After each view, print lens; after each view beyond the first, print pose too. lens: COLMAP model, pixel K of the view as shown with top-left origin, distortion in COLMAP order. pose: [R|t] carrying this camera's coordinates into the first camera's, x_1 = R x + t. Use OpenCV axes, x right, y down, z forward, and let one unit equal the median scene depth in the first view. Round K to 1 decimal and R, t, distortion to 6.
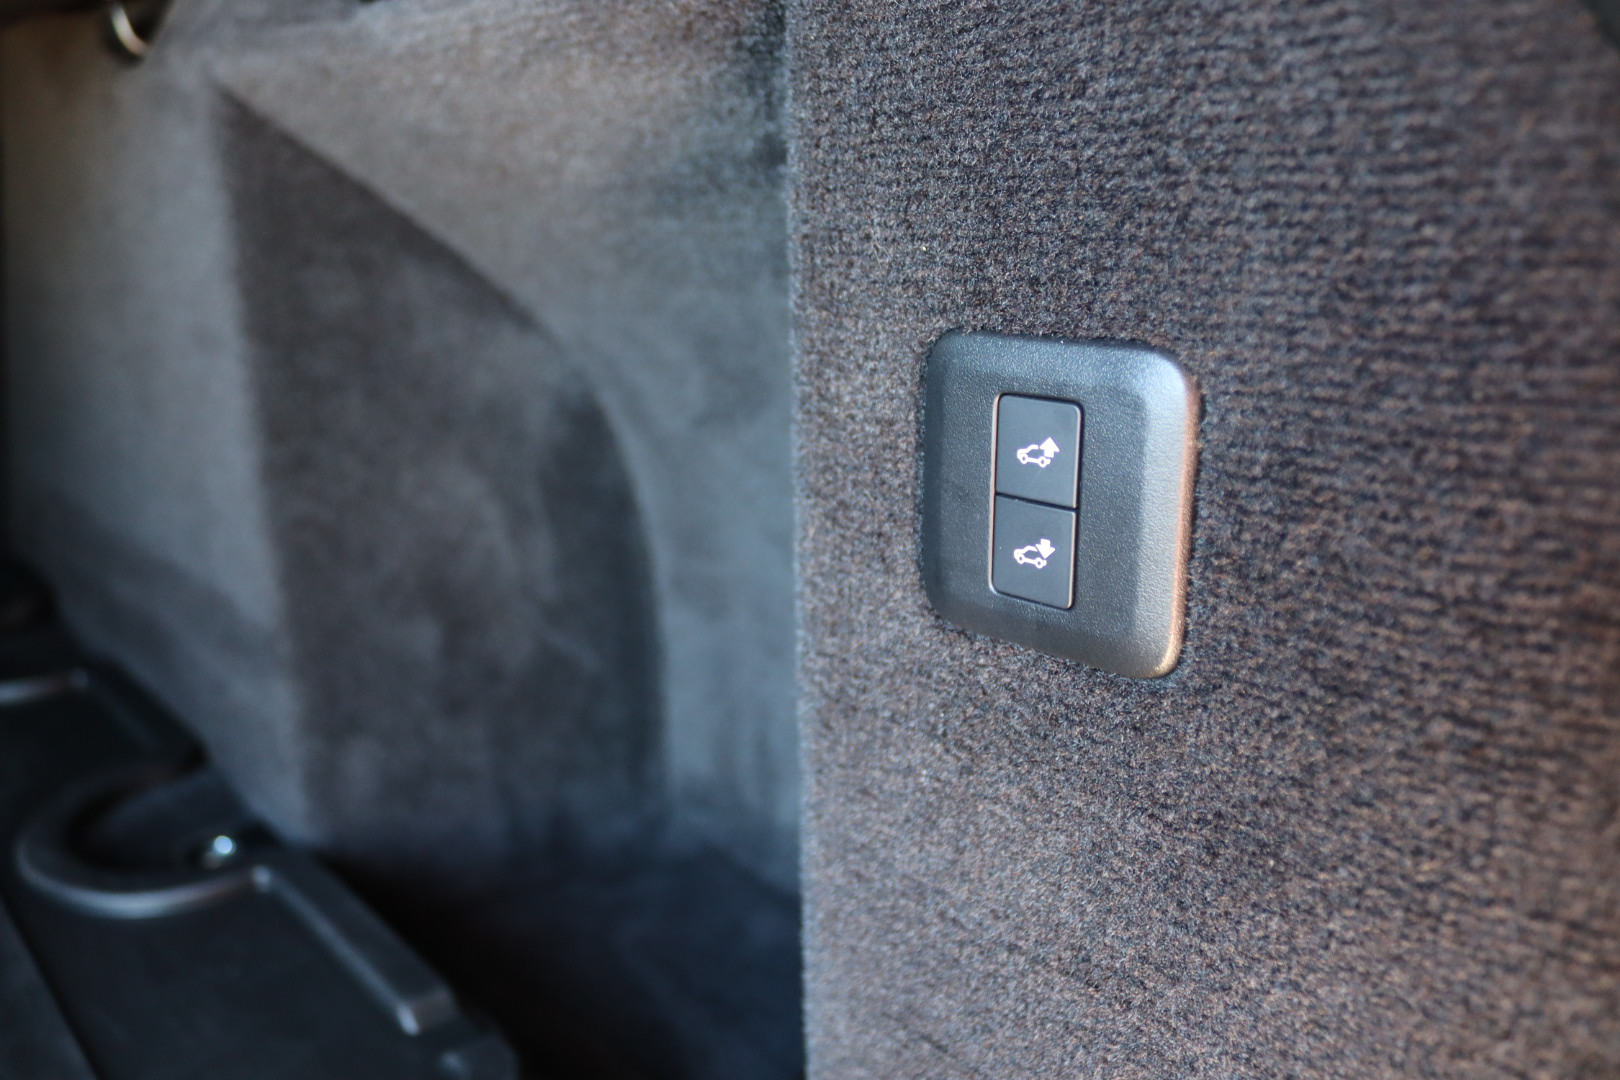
lens RADIAL K [[1352.9, 0, 814.7], [0, 1352.9, 558.1], [0, 0, 1]] dist [-0.162913, 0.142973]
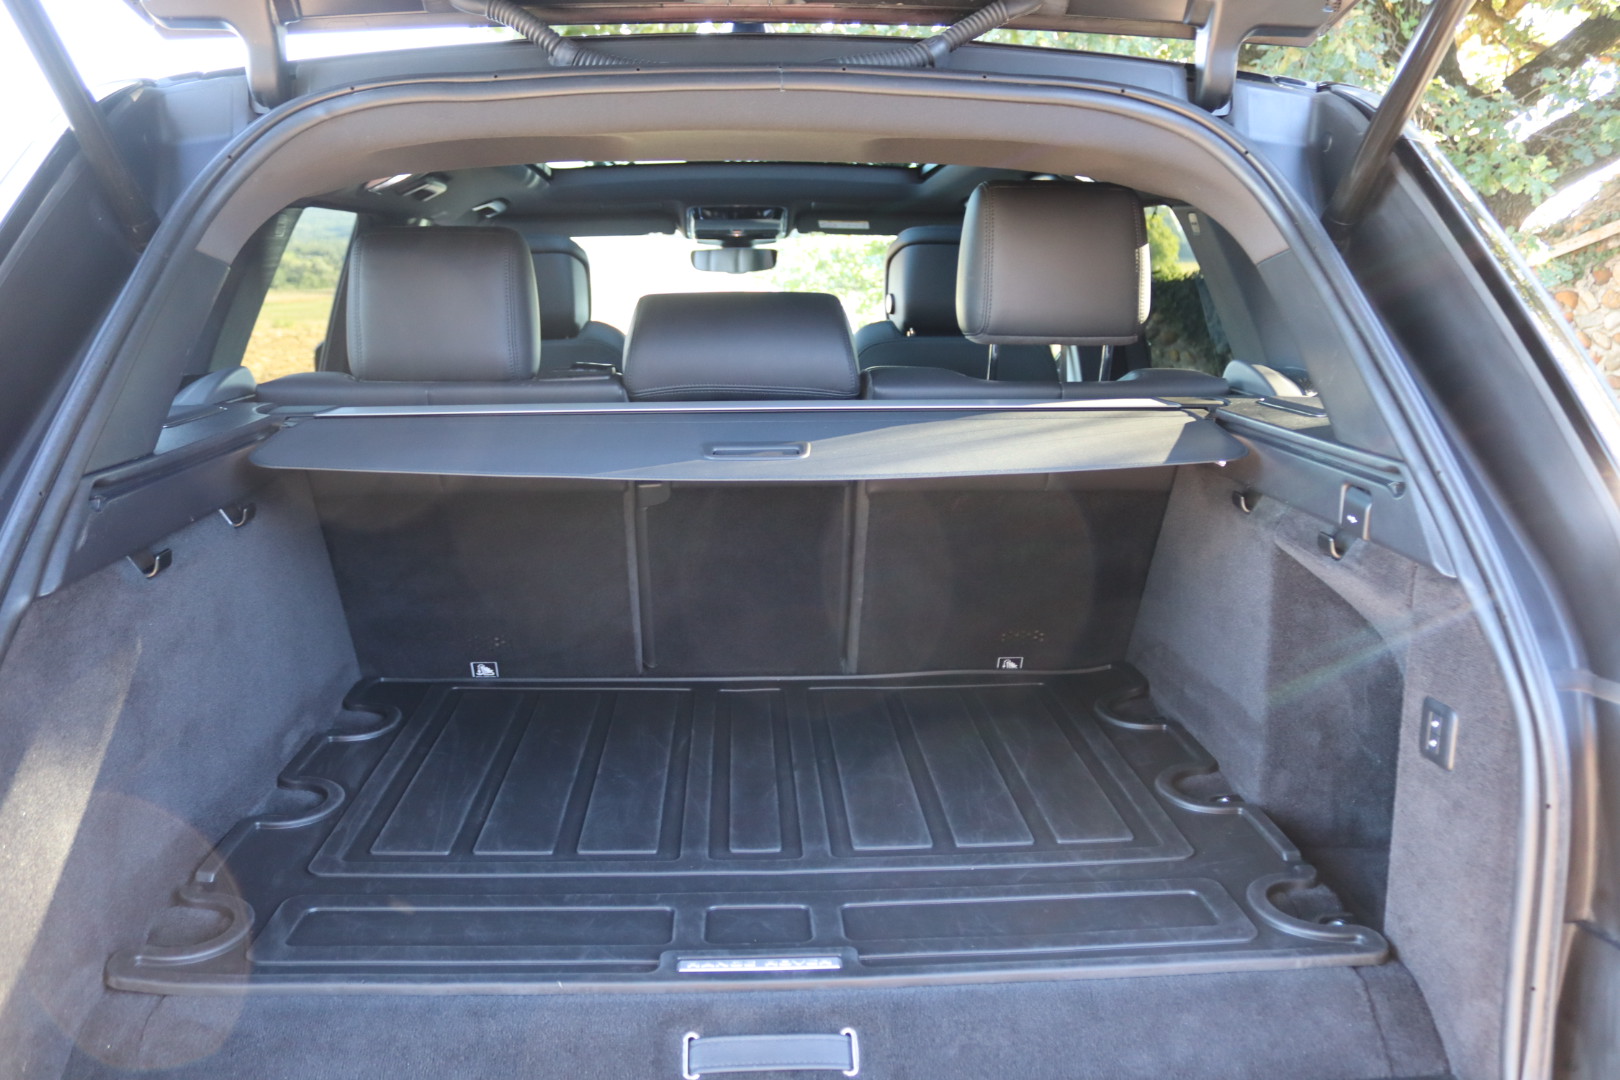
lens RADIAL K [[1352.9, 0, 814.7], [0, 1352.9, 558.1], [0, 0, 1]] dist [-0.162913, 0.142973]
pose [[0.776082, 0.131523, -0.616764, 0.515059], [-0.176894, 0.984148, -0.012723, -0.084477], [0.605314, 0.118976, 0.787045, -1.728631]]
